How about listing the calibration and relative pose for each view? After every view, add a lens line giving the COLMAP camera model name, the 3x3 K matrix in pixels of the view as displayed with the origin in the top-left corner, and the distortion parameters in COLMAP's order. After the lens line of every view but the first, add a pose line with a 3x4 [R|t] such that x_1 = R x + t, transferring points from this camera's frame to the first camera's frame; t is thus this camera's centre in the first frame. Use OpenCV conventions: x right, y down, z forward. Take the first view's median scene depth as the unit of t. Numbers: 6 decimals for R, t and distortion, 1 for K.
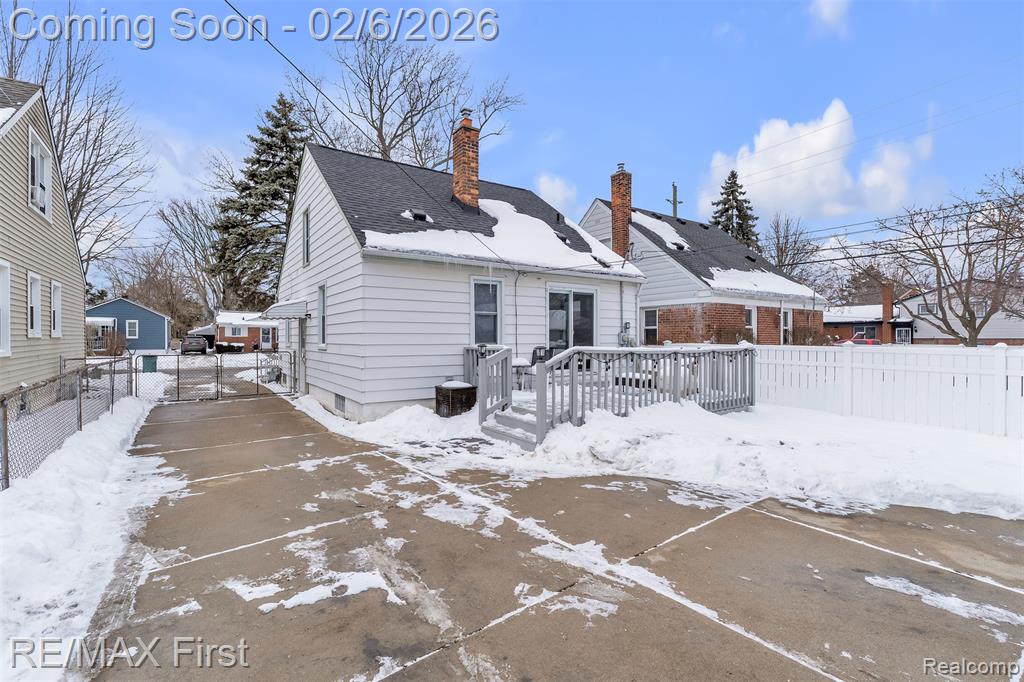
lens RADIAL K [[481.5, 0, 512.0], [0, 481.5, 341.0], [0, 0, 1]] dist [-0.000595, -0.000044]
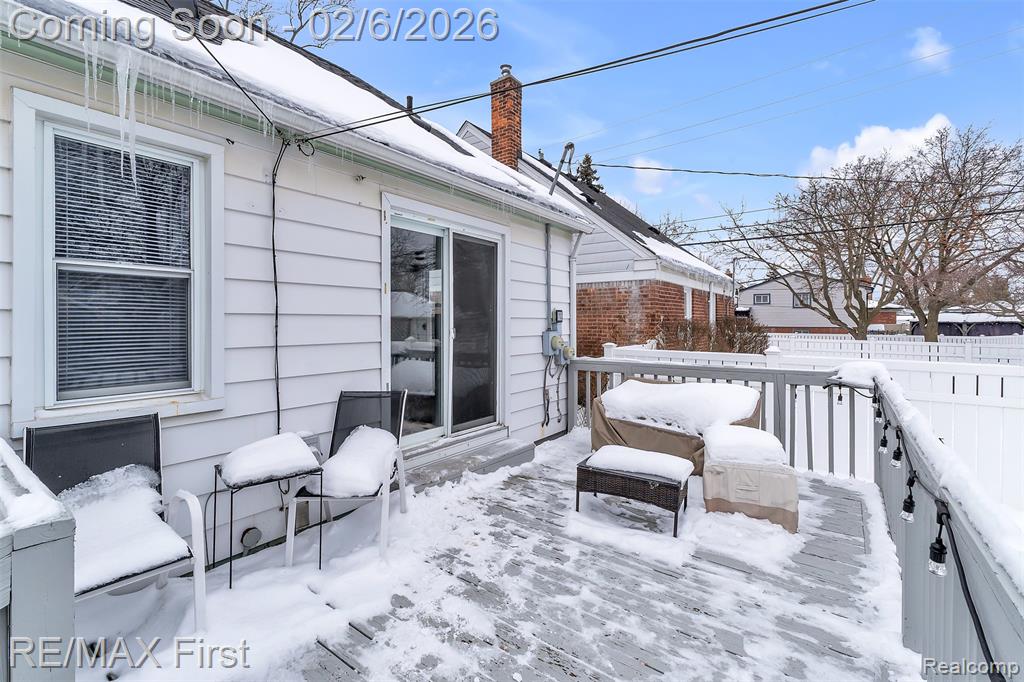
lens RADIAL K [[446.4, 0, 532.8], [0, 446.4, 323.5], [0, 0, 1]] dist [-0.000837, -0.000062]
pose [[0.927364, -0.000909, 0.374160, 0.045827], [0.001951, 0.999995, -0.002405, -0.023889], [-0.374156, 0.002961, 0.927361, 0.589501]]
